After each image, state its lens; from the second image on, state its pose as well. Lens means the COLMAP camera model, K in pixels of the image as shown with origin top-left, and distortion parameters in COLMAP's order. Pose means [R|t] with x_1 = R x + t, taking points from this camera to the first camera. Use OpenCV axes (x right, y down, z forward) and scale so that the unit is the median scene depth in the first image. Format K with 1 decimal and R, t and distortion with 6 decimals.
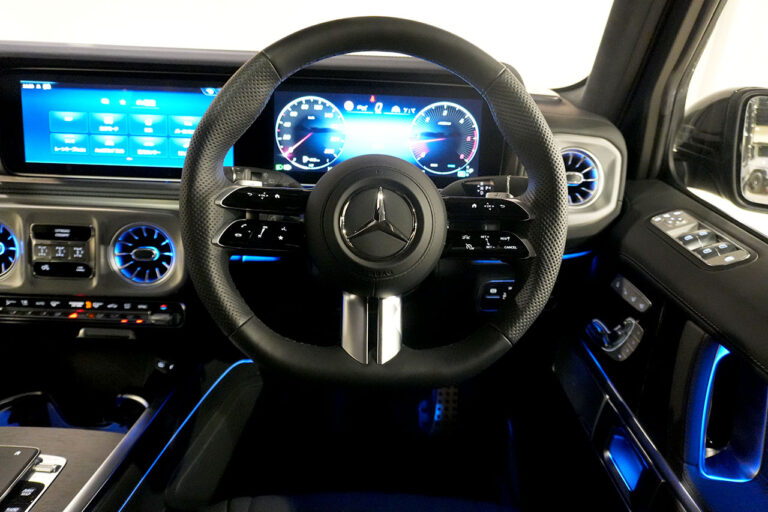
lens RADIAL K [[537.5, 0, 388.8], [0, 537.5, 254.3], [0, 0, 1]] dist [-0.051047, 0.020237]
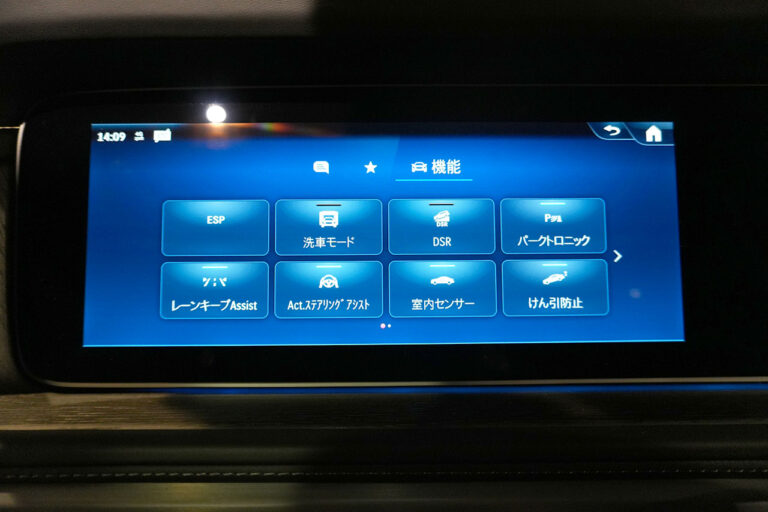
lens RADIAL K [[537.5, 0, 382.5], [0, 537.5, 256.1], [0, 0, 1]] dist [-0.051047, 0.020237]
pose [[0.998311, -0.051630, -0.026631, -0.487609], [0.043094, 0.965576, -0.256527, -0.137030], [0.038959, 0.254946, 0.966170, 0.666154]]
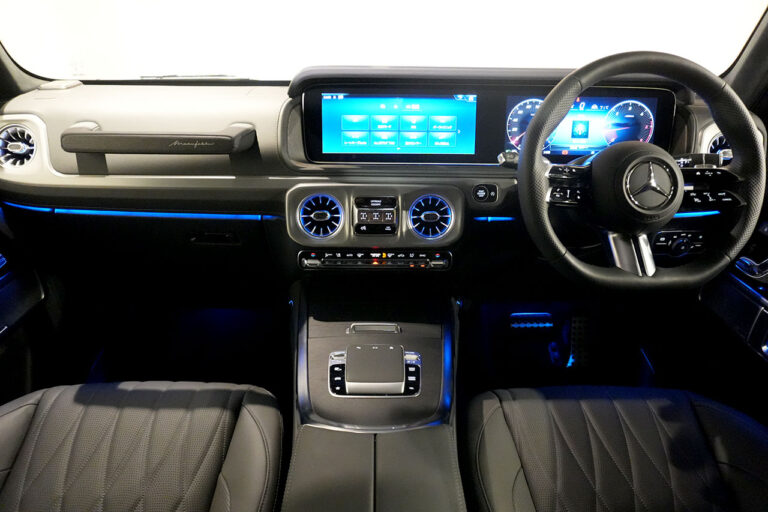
lens RADIAL K [[537.5, 0, 381.3], [0, 537.5, 256.9], [0, 0, 1]] dist [-0.051047, 0.020237]
pose [[0.999145, -0.028994, -0.029472, -0.509709], [0.029949, 0.999022, 0.032513, 0.051310], [0.028500, -0.033368, 0.999037, -0.386067]]
